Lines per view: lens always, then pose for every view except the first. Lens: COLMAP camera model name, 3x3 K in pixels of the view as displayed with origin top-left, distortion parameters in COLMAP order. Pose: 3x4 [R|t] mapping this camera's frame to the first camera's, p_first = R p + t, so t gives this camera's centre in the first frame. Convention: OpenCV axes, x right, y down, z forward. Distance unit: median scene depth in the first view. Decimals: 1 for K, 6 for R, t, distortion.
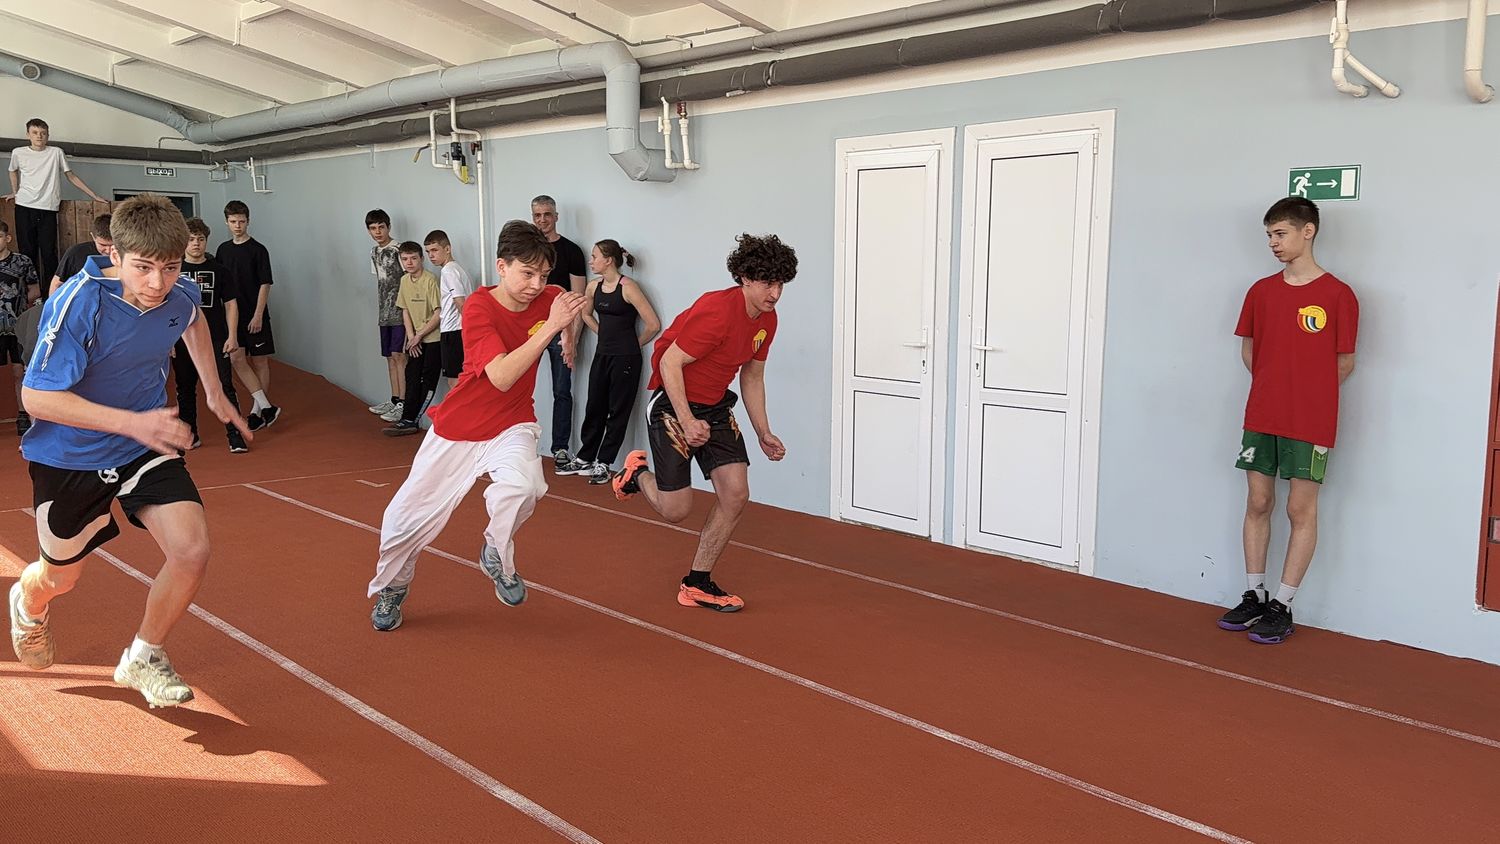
lens RADIAL K [[1242.5, 0, 750.0], [0, 1242.5, 422.0], [0, 0, 1]] dist [0.187157, -0.268536]
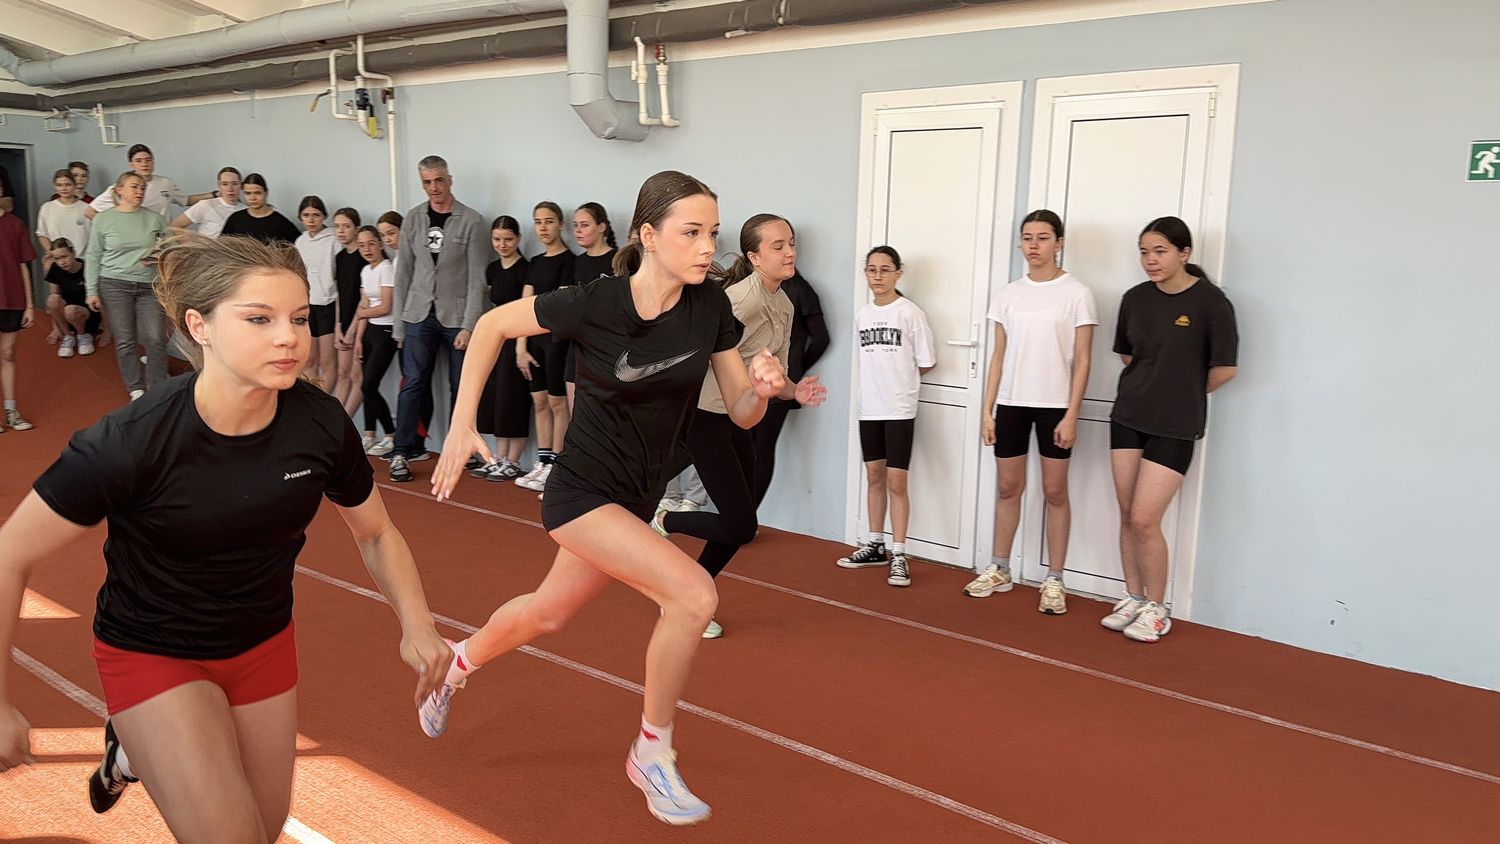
lens RADIAL K [[1241.9, 0, 752.6], [0, 1241.9, 462.7], [0, 0, 1]] dist [0.105271, -0.132668]
pose [[0.993298, -0.004348, 0.115499, -0.090079], [-0.001948, 0.998521, 0.054340, -0.022597], [-0.115565, -0.054201, 0.991820, 0.151288]]
